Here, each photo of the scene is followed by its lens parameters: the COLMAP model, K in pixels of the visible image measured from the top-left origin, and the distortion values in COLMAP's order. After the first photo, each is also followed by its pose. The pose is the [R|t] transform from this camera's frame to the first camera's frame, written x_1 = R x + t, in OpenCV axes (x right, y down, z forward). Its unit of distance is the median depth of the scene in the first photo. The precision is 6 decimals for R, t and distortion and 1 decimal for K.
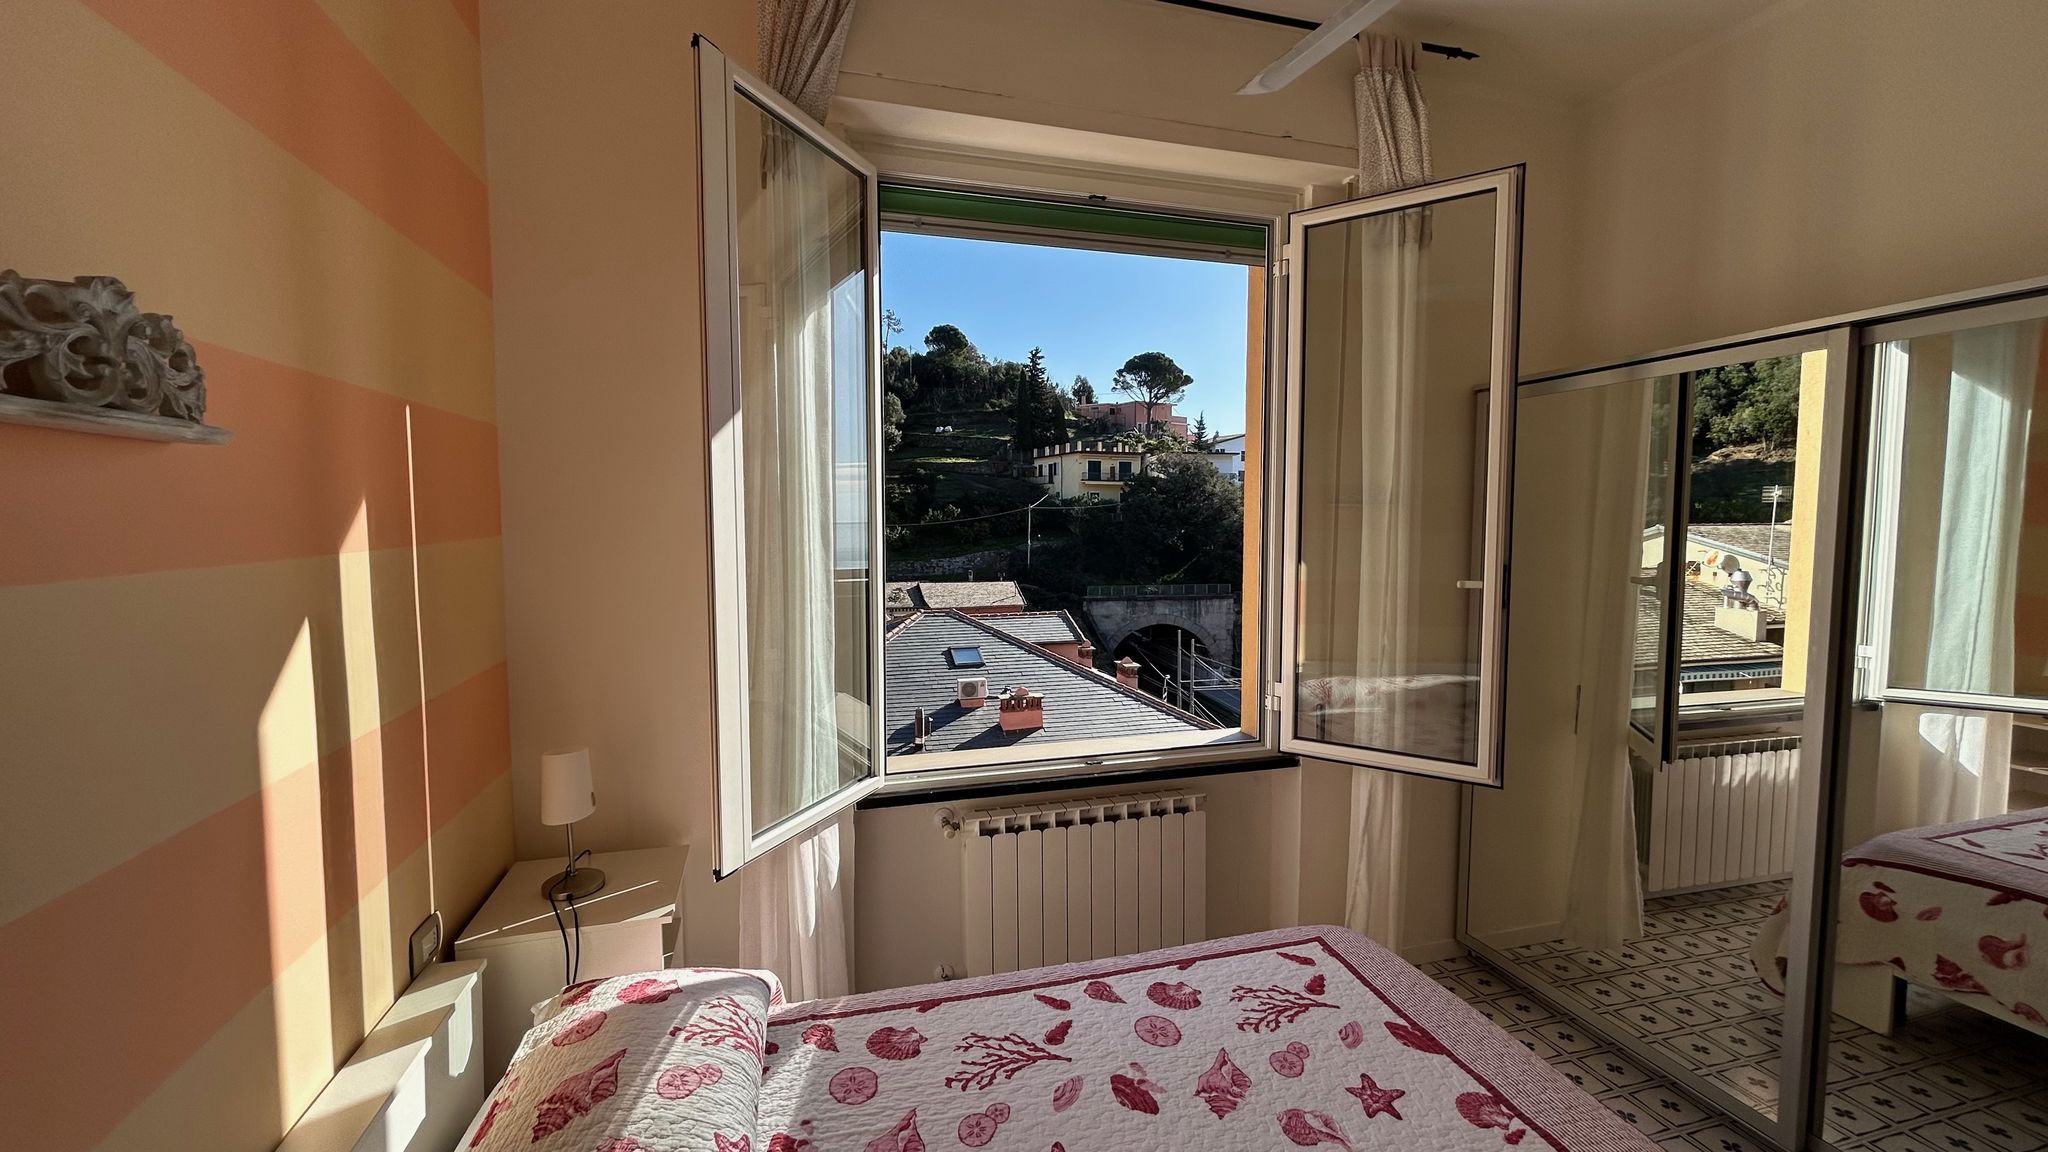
lens RADIAL K [[819.8, 0, 1021.8], [0, 819.8, 570.9], [0, 0, 1]] dist [-0.000163, -0.000214]
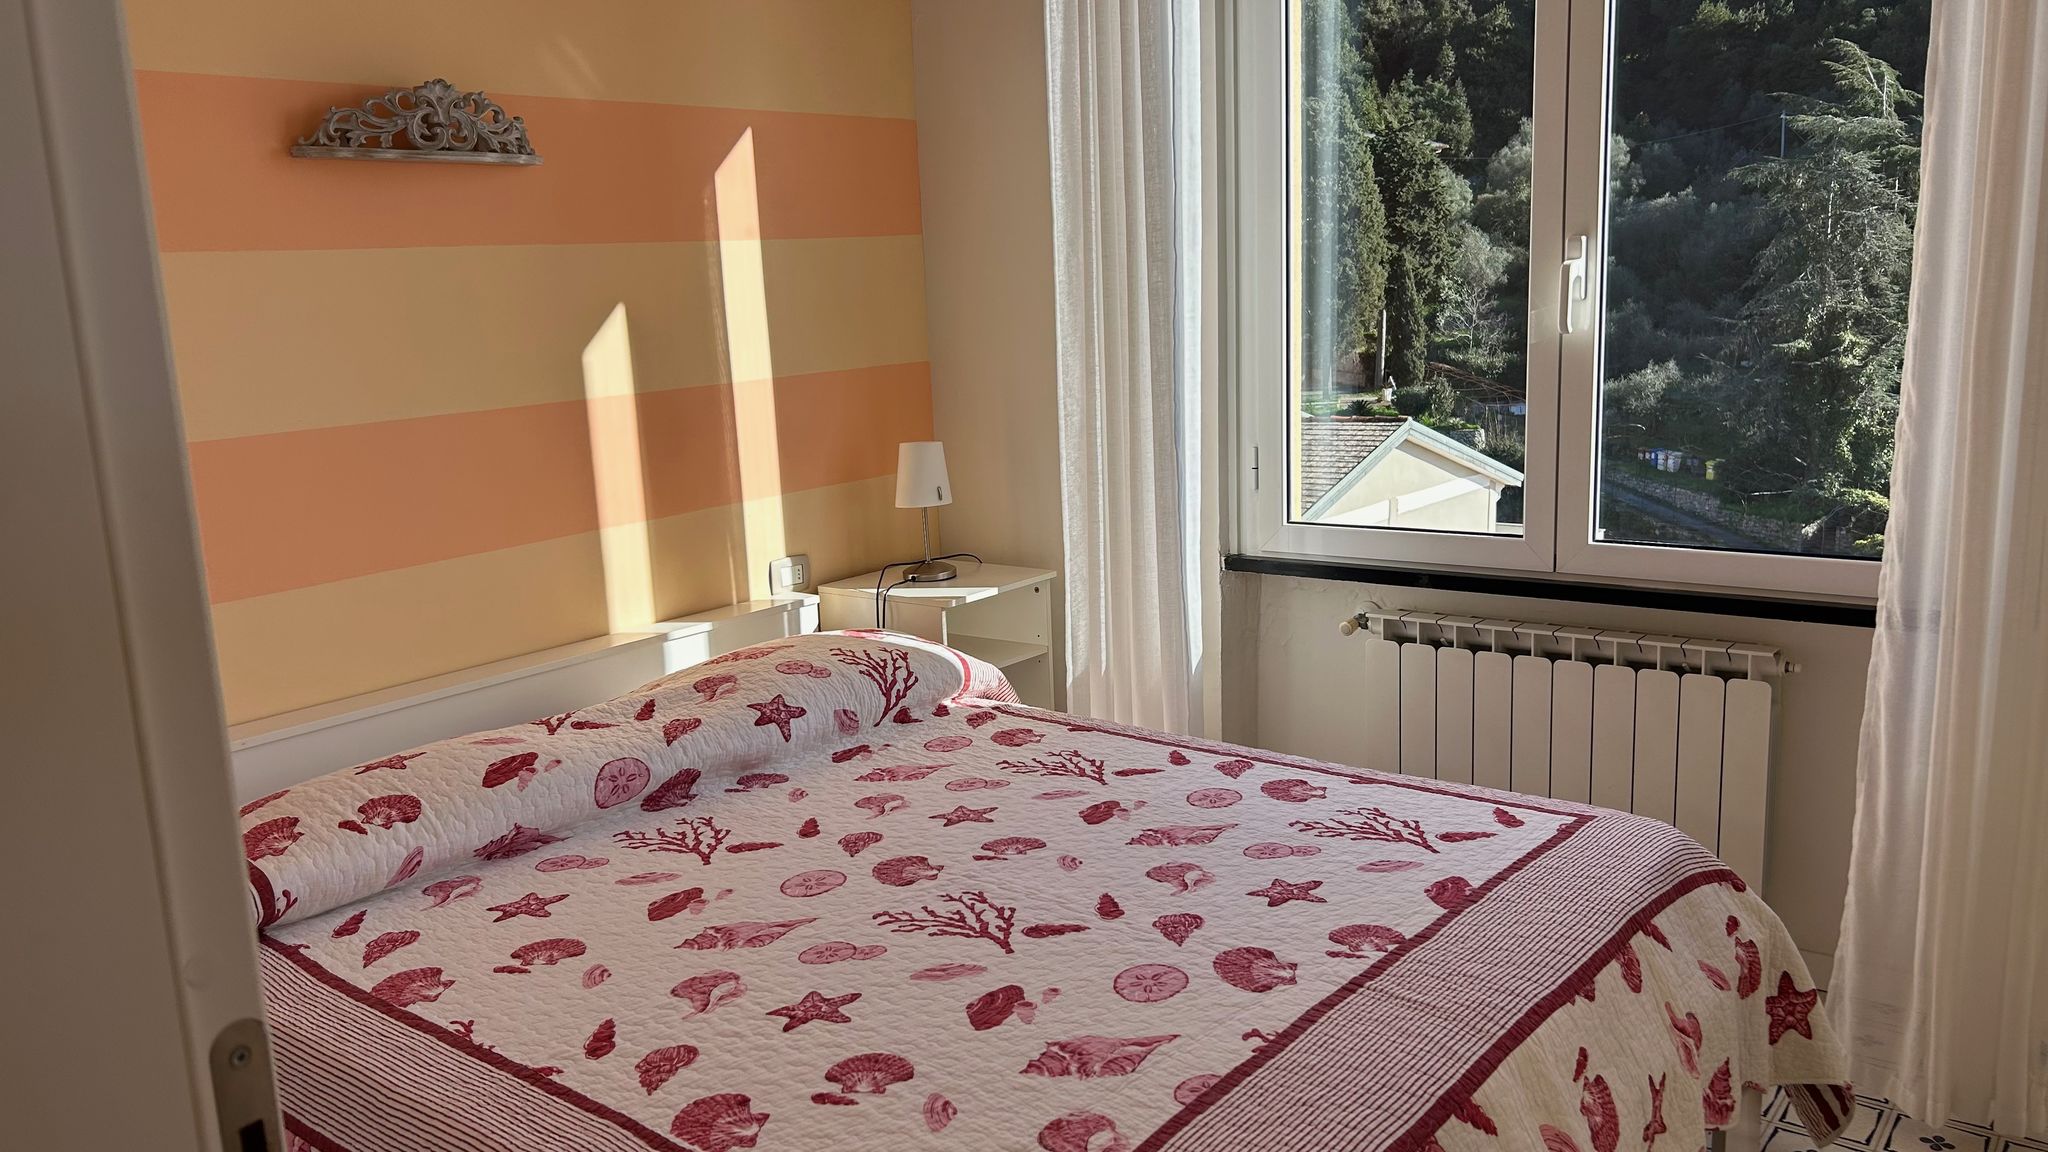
lens RADIAL K [[1540.9, 0, 1021.2], [0, 1540.9, 566.2], [0, 0, 1]] dist [0.048688, -0.051265]
pose [[0.585247, 0.125852, -0.801029, 1.240994], [-0.009591, 0.988887, 0.148359, 0.097651], [0.810798, -0.079144, 0.579951, -0.042600]]
